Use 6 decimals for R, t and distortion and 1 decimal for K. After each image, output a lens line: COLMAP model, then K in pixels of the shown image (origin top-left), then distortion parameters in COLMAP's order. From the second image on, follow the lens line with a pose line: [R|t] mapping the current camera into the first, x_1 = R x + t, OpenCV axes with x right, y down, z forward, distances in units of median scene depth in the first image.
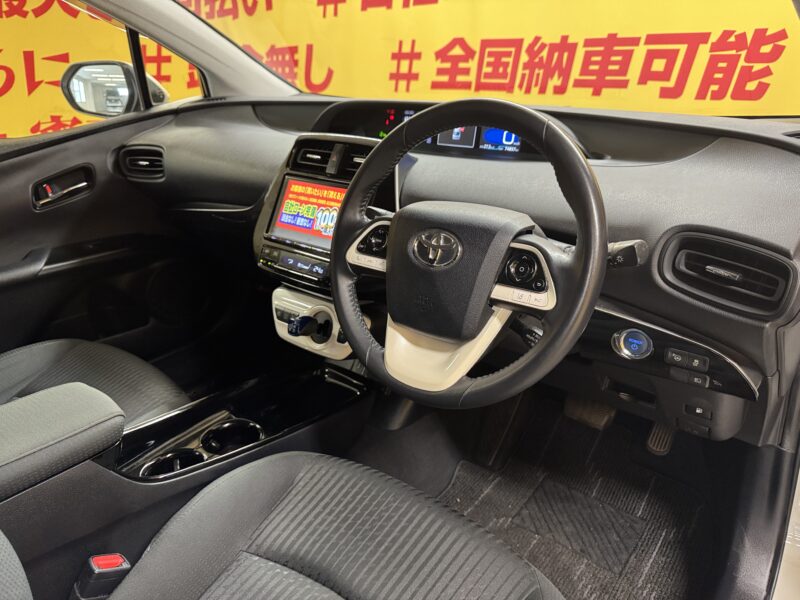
lens RADIAL K [[576.3, 0, 400.0], [0, 576.3, 300.0], [0, 0, 1]] dist [-0.021085, 0.003545]
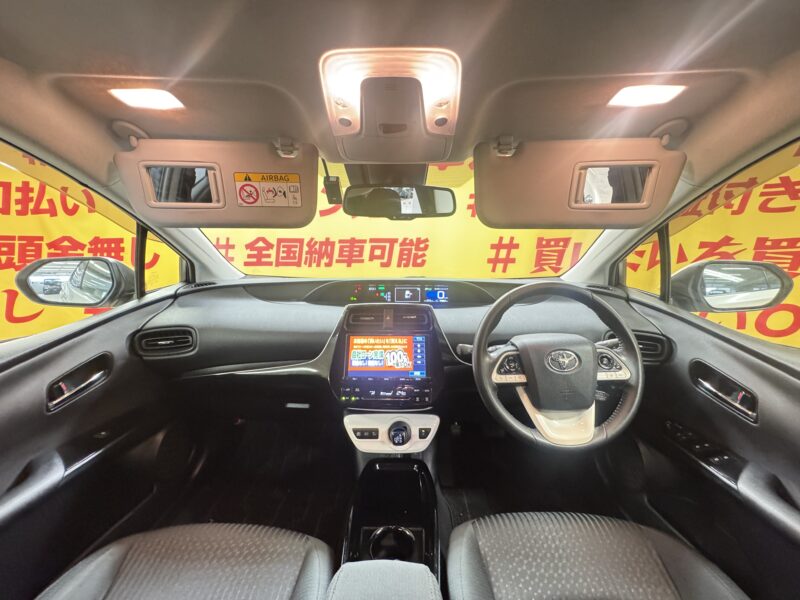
lens RADIAL K [[316.9, 0, 400.0], [0, 316.9, 300.0], [0, 0, 1]] dist [-0.002113, 0.000135]
pose [[0.785296, -0.092790, 0.612128, -0.218957], [0.229716, 0.961799, -0.148906, -0.056700], [-0.574927, 0.257551, 0.776612, 0.108652]]
